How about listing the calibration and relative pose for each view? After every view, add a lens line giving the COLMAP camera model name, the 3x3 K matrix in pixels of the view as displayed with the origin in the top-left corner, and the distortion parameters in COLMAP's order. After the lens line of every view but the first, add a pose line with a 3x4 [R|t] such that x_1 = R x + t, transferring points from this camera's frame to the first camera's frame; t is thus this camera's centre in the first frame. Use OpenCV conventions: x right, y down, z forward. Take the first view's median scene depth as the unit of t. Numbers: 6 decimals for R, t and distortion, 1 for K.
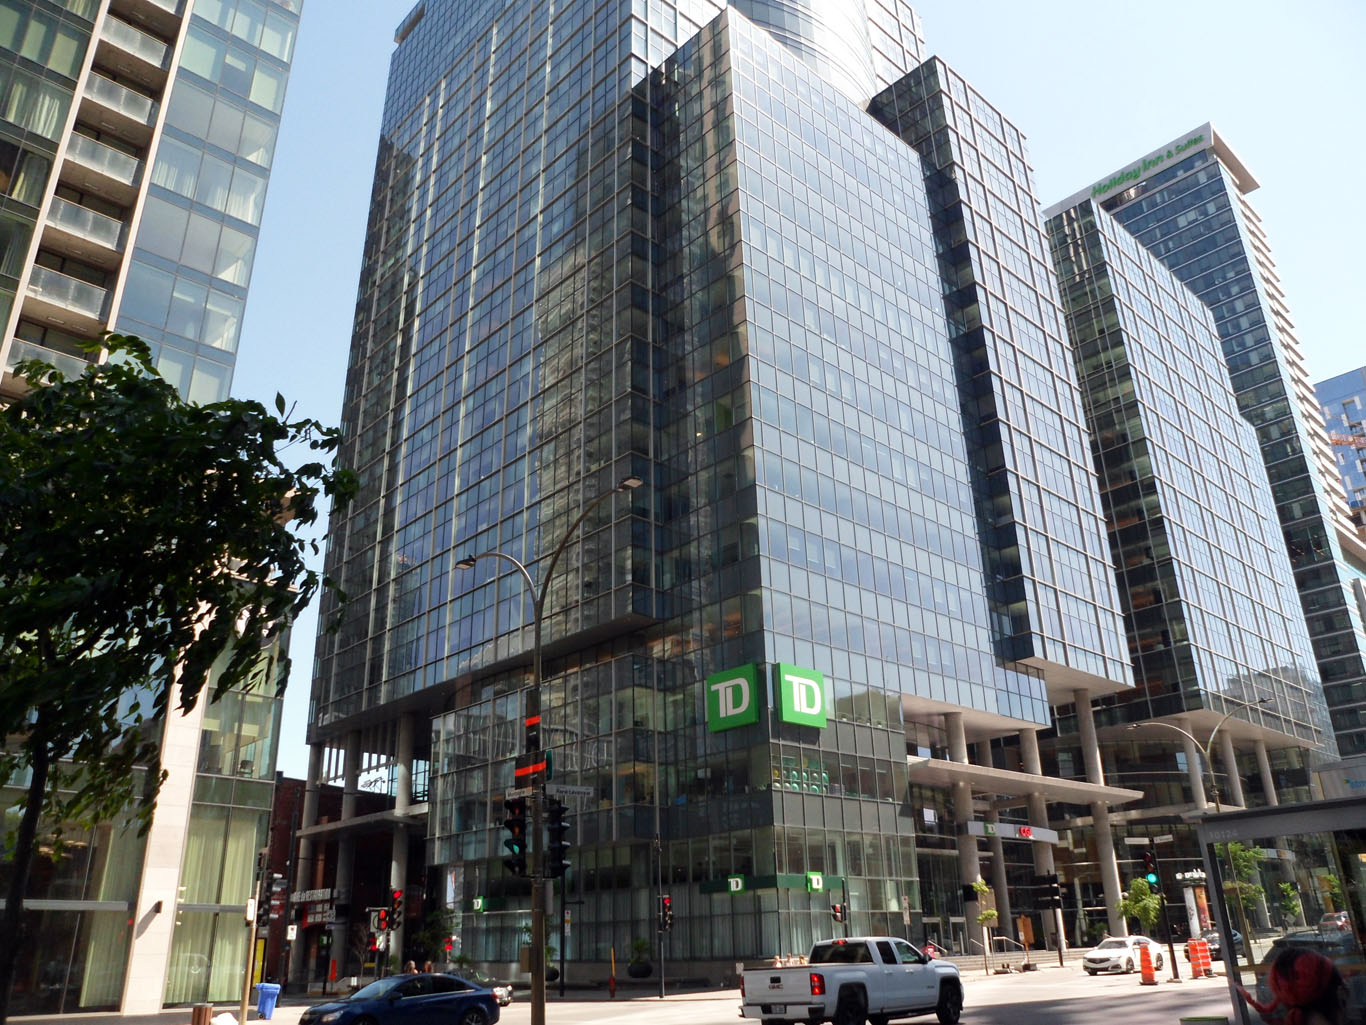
lens RADIAL K [[1060.8, 0, 683.0], [0, 1060.8, 512.5], [0, 0, 1]] dist [-0.205018, 0.230831]
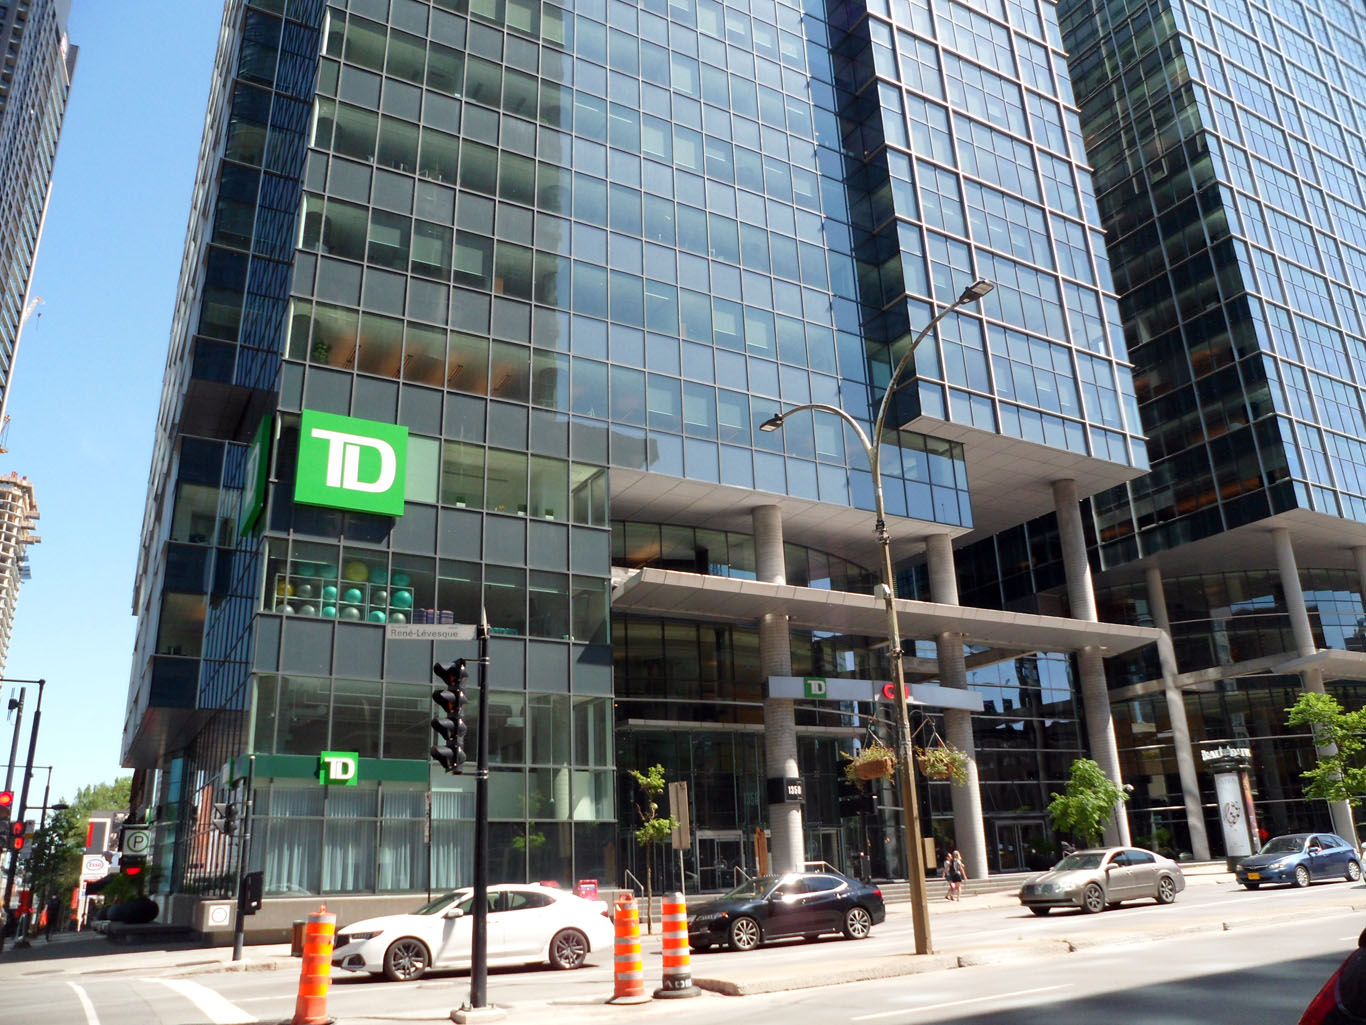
lens RADIAL K [[1060.8, 0, 683.0], [0, 1060.8, 512.5], [0, 0, 1]] dist [-0.205018, 0.230831]
pose [[0.973826, -0.084593, -0.210968, 0.359504], [0.100554, 0.992734, 0.066093, 0.154726], [0.203844, -0.085577, 0.975256, 0.383943]]
